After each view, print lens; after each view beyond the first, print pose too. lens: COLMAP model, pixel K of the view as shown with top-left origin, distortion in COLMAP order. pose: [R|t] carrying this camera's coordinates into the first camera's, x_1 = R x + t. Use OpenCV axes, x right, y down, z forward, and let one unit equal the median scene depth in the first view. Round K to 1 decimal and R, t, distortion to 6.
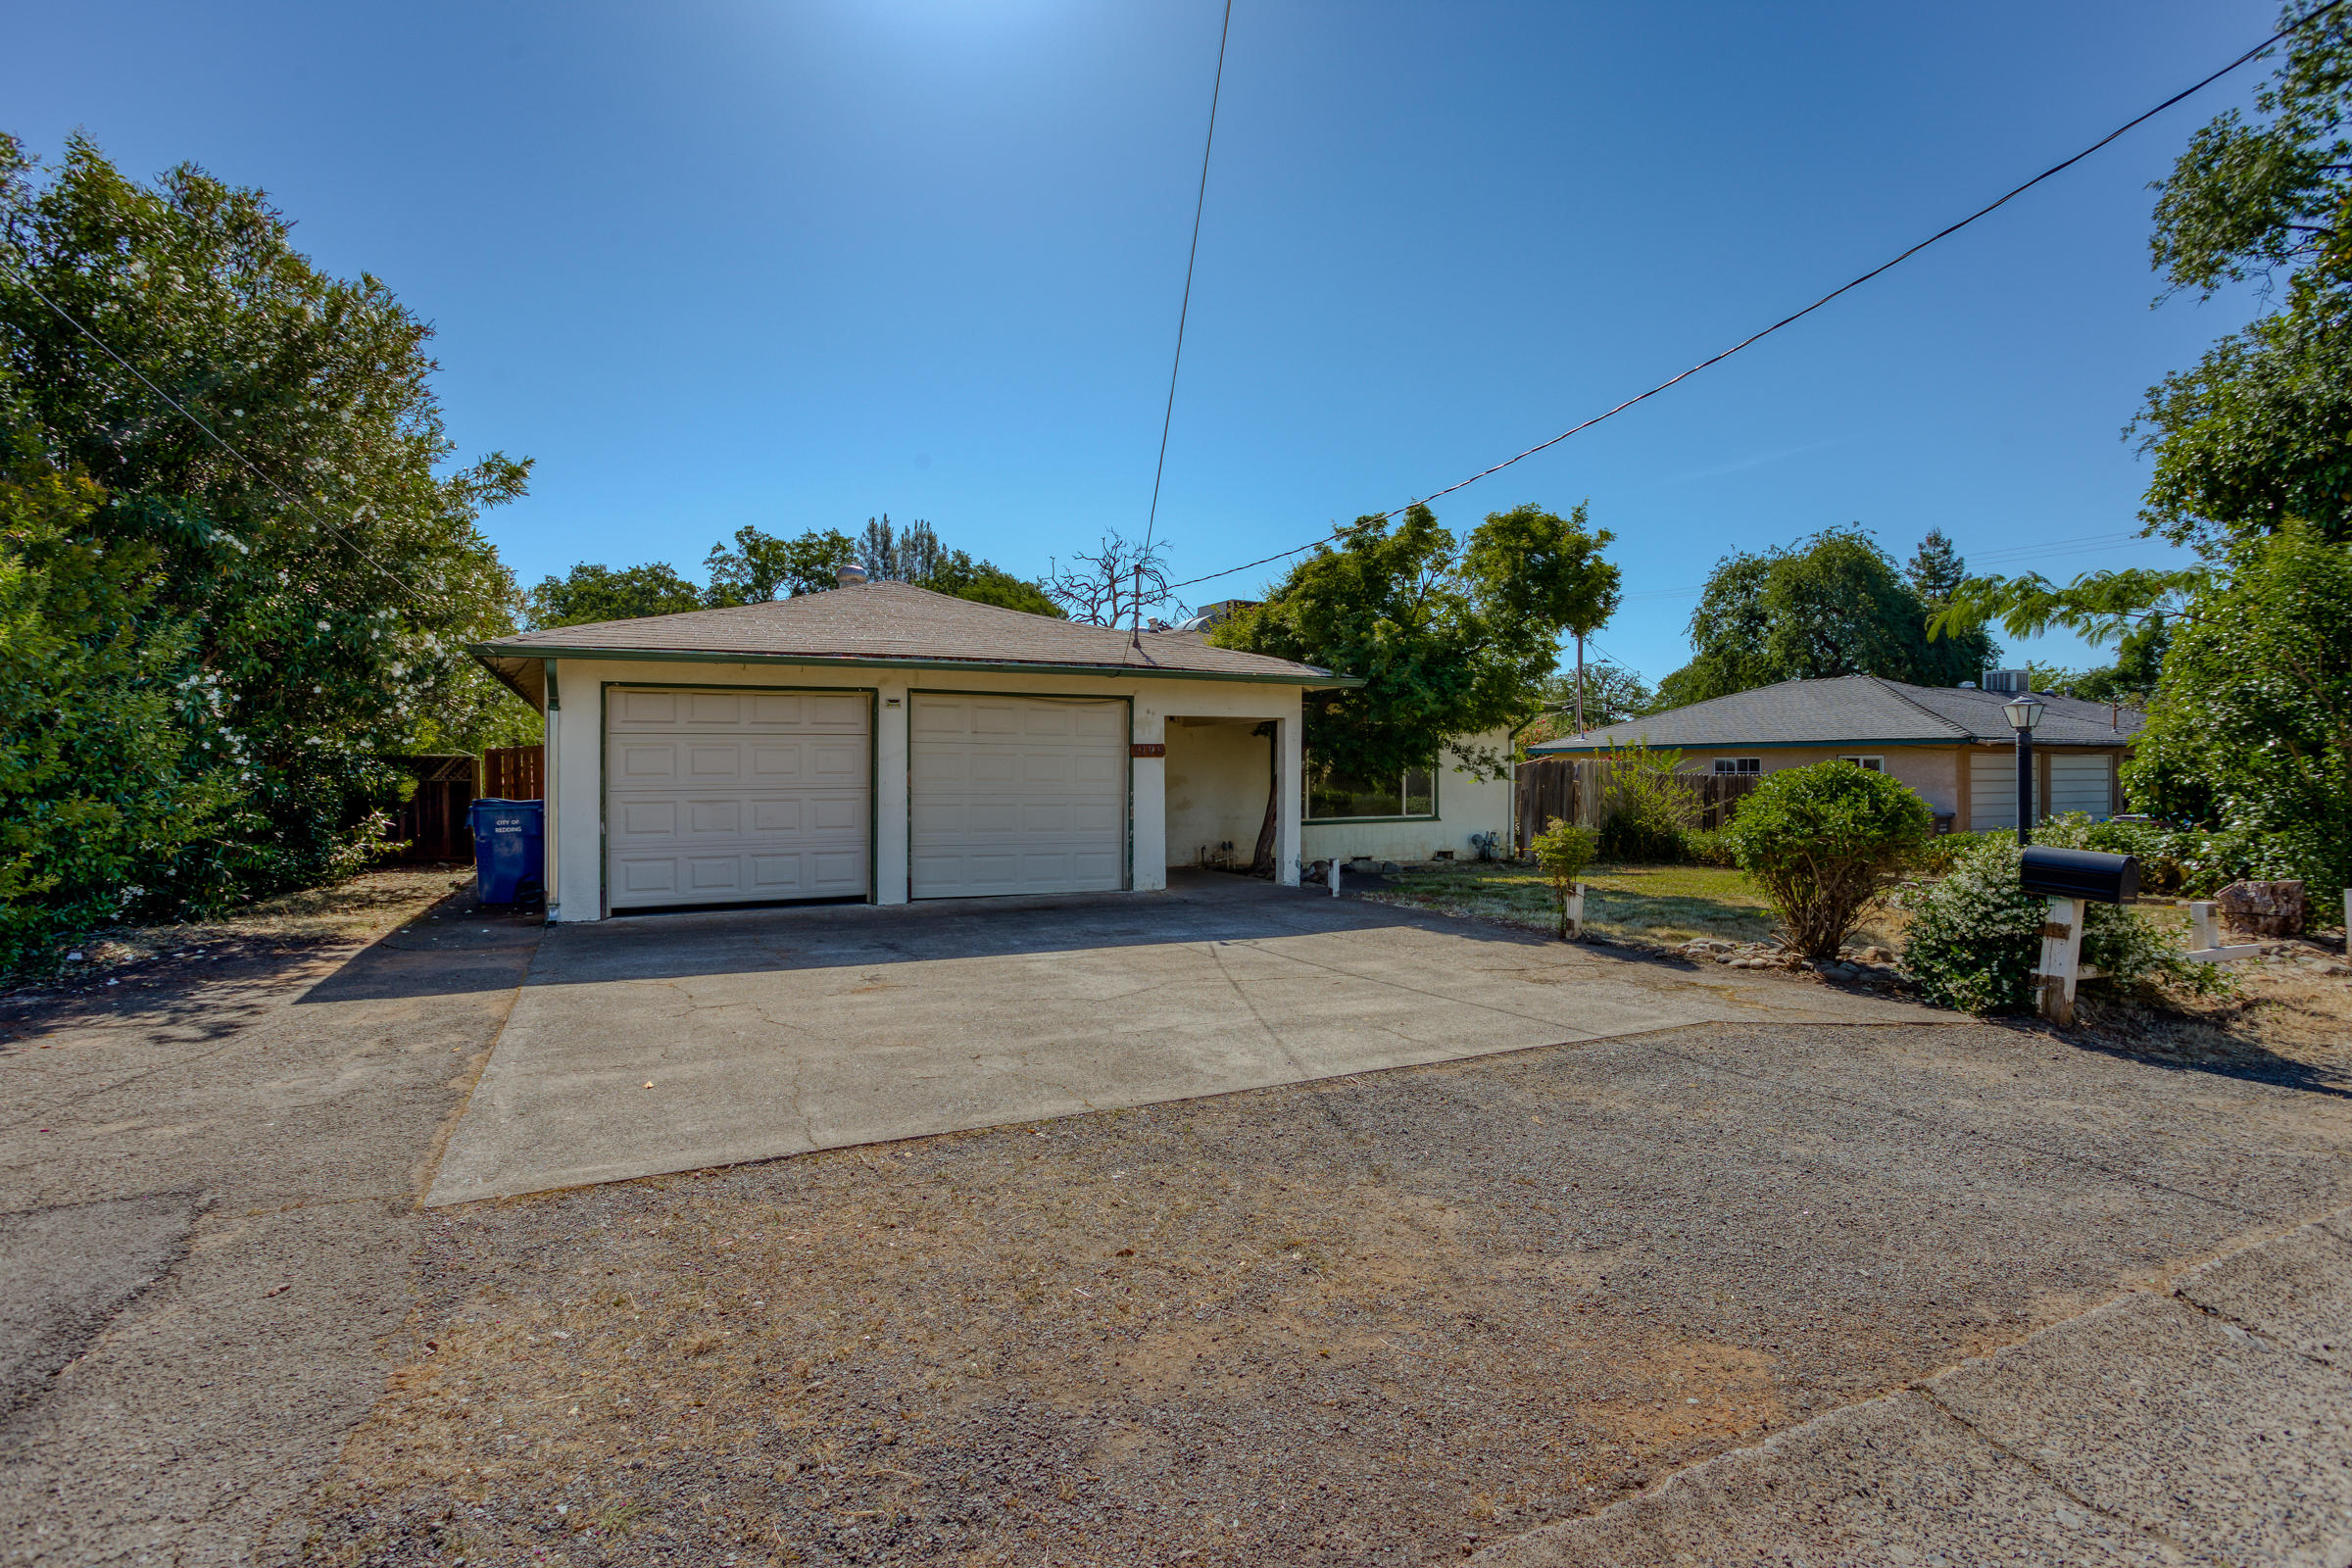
lens RADIAL K [[1154.0, 0, 1187.1], [0, 1154.0, 749.2], [0, 0, 1]] dist [-0.053891, 0.035388]
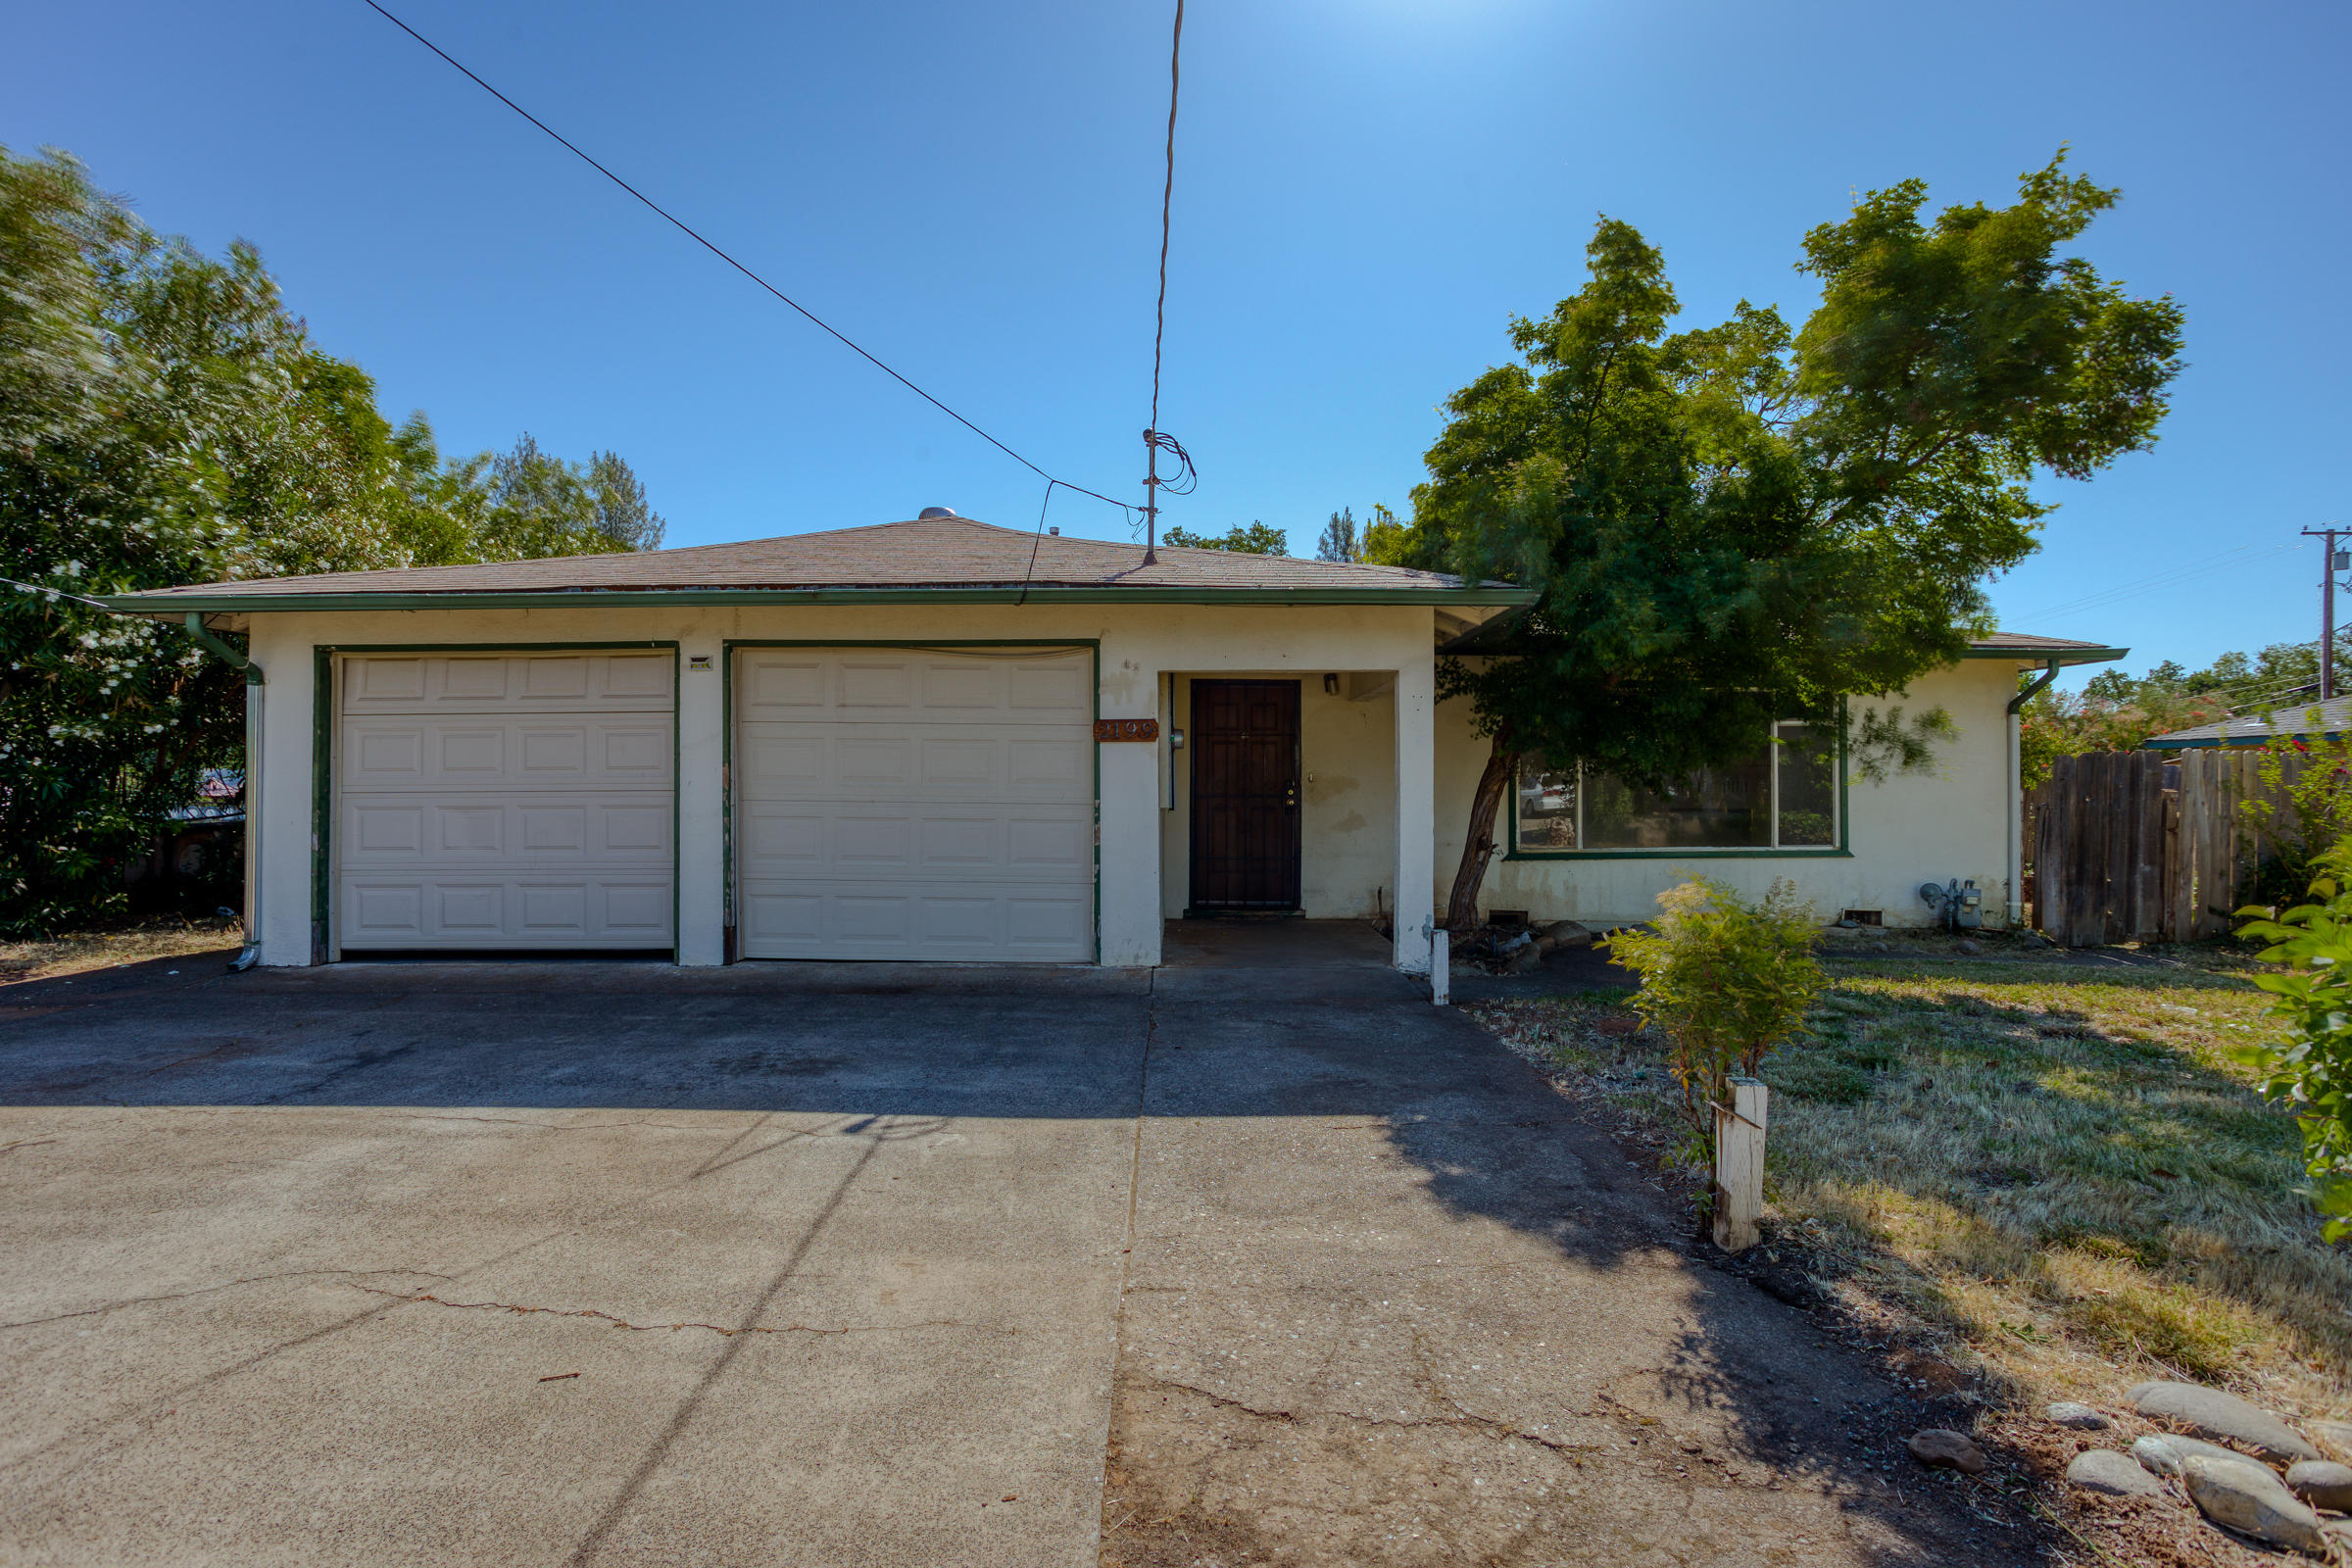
lens RADIAL K [[1154.0, 0, 1187.1], [0, 1154.0, 749.2], [0, 0, 1]] dist [-0.053891, 0.035388]
pose [[0.885412, -0.012470, -0.464641, 0.267342], [0.007950, 0.999900, -0.011685, 0.017794], [0.464740, 0.006652, 0.885422, 0.487817]]
